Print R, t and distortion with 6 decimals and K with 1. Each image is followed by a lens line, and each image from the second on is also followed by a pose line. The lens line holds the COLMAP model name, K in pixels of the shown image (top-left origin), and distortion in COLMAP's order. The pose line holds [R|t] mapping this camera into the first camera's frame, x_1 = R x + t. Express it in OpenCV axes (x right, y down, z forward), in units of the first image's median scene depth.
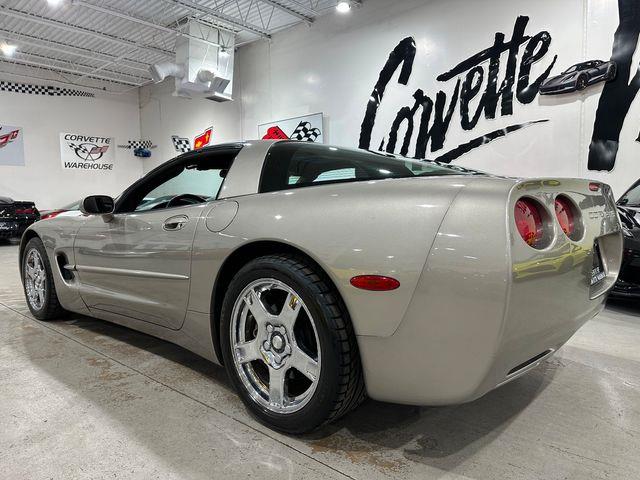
lens RADIAL K [[451.9, 0, 322.3], [0, 451.9, 241.5], [0, 0, 1]] dist [0.028675, -0.035103]
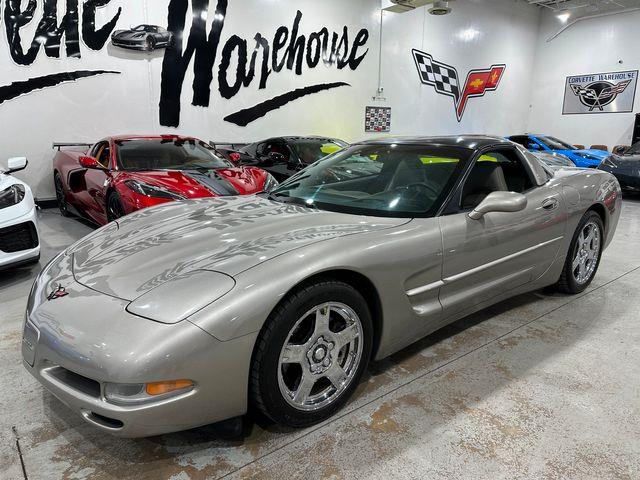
lens RADIAL K [[451.9, 0, 320.0], [0, 451.9, 245.0], [0, 0, 1]] dist [0.028675, -0.035103]
pose [[0.155784, -0.223744, 0.962117, -0.478532], [0.074499, 0.973896, 0.214421, -0.071769], [-0.984978, 0.038273, 0.168386, 0.381447]]
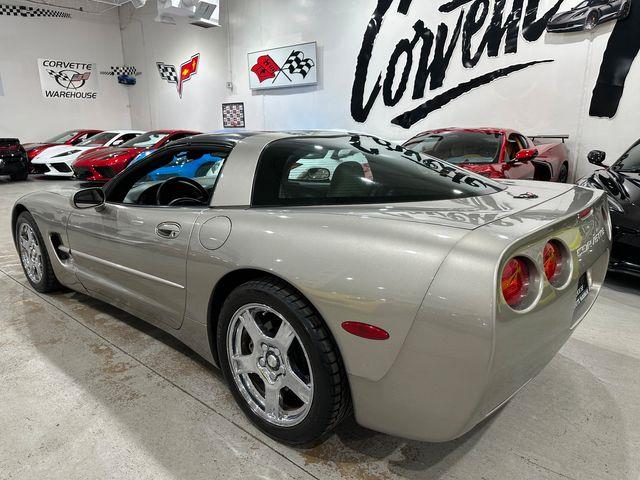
lens RADIAL K [[451.9, 0, 321.0], [0, 451.9, 243.8], [0, 0, 1]] dist [0.028675, -0.035103]
pose [[0.999934, 0.001914, 0.011325, 0.000423], [-0.003832, 0.985114, 0.171859, -0.047603], [-0.010828, -0.171891, 0.985057, 0.001305]]
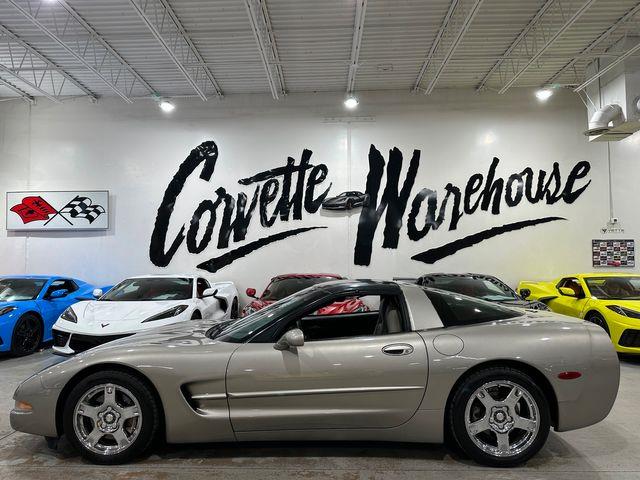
lens RADIAL K [[440.8, 0, 316.8], [0, 440.8, 253.9], [0, 0, 1]] dist [0.032387, -0.015984]
pose [[0.760430, 0.026225, 0.648890, -0.375303], [0.046342, 0.994446, -0.094499, -0.058404], [-0.647764, 0.101931, 0.754991, 0.017491]]
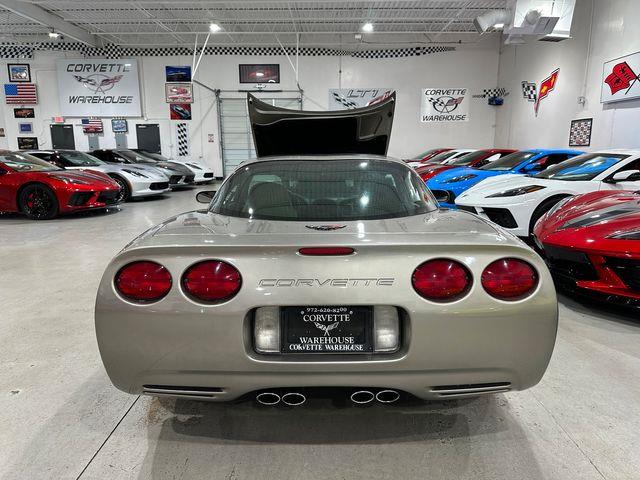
lens RADIAL K [[451.9, 0, 322.2], [0, 451.9, 240.9], [0, 0, 1]] dist [0.028675, -0.035103]
pose [[0.664731, 0.158857, -0.729998, 0.268341], [-0.061173, 0.985424, 0.158737, -0.060790], [0.744574, -0.060861, 0.664760, 0.084770]]
